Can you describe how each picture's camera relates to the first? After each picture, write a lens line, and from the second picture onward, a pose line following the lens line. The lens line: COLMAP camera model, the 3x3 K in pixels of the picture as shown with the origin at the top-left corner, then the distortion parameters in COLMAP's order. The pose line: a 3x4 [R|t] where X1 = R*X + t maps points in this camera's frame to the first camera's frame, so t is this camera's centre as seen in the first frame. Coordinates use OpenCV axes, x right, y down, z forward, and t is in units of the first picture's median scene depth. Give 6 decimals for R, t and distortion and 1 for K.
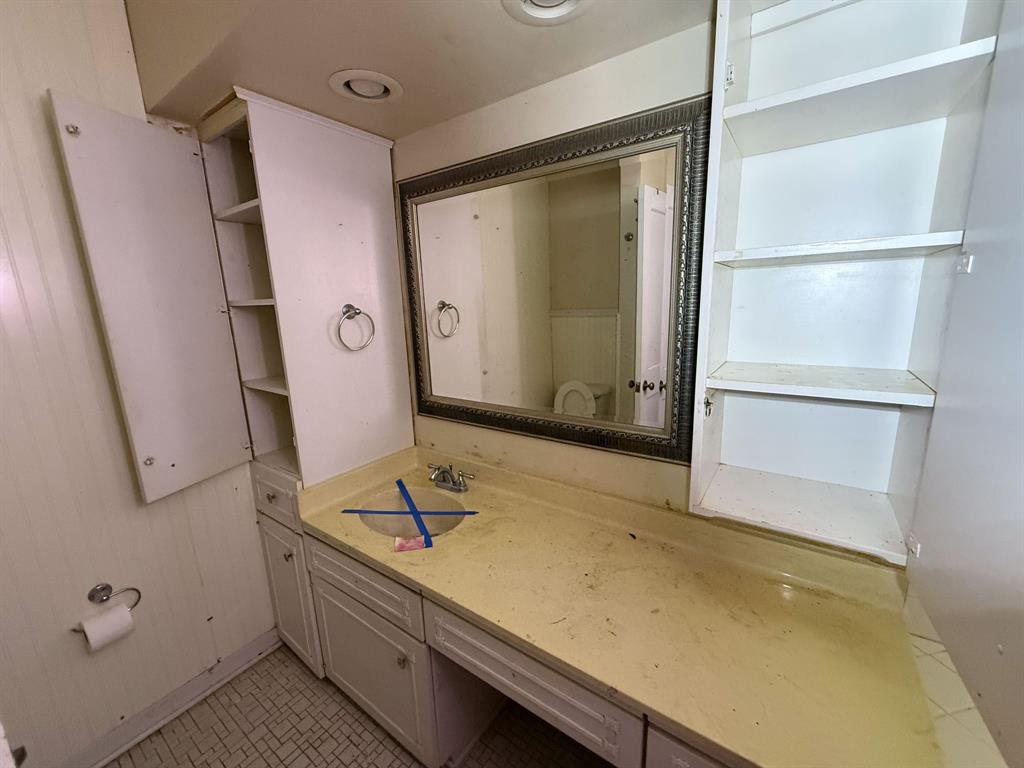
lens RADIAL K [[409.9, 0, 514.3], [0, 409.9, 386.1], [0, 0, 1]] dist [0.000453, -0.000268]
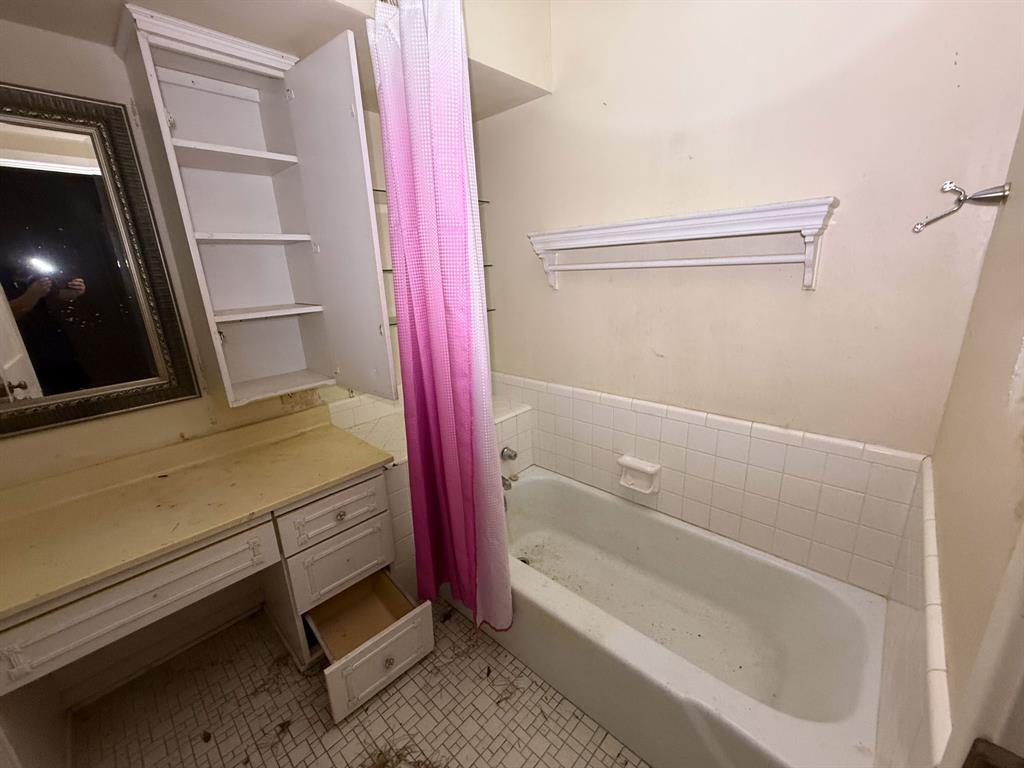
lens RADIAL K [[409.9, 0, 514.7], [0, 409.9, 383.2], [0, 0, 1]] dist [0.000453, -0.000268]
pose [[0.143351, -0.248391, 0.957994, -0.745832], [0.236823, 0.948478, 0.210486, 0.132094], [-0.960919, 0.196702, 0.194790, -0.282211]]
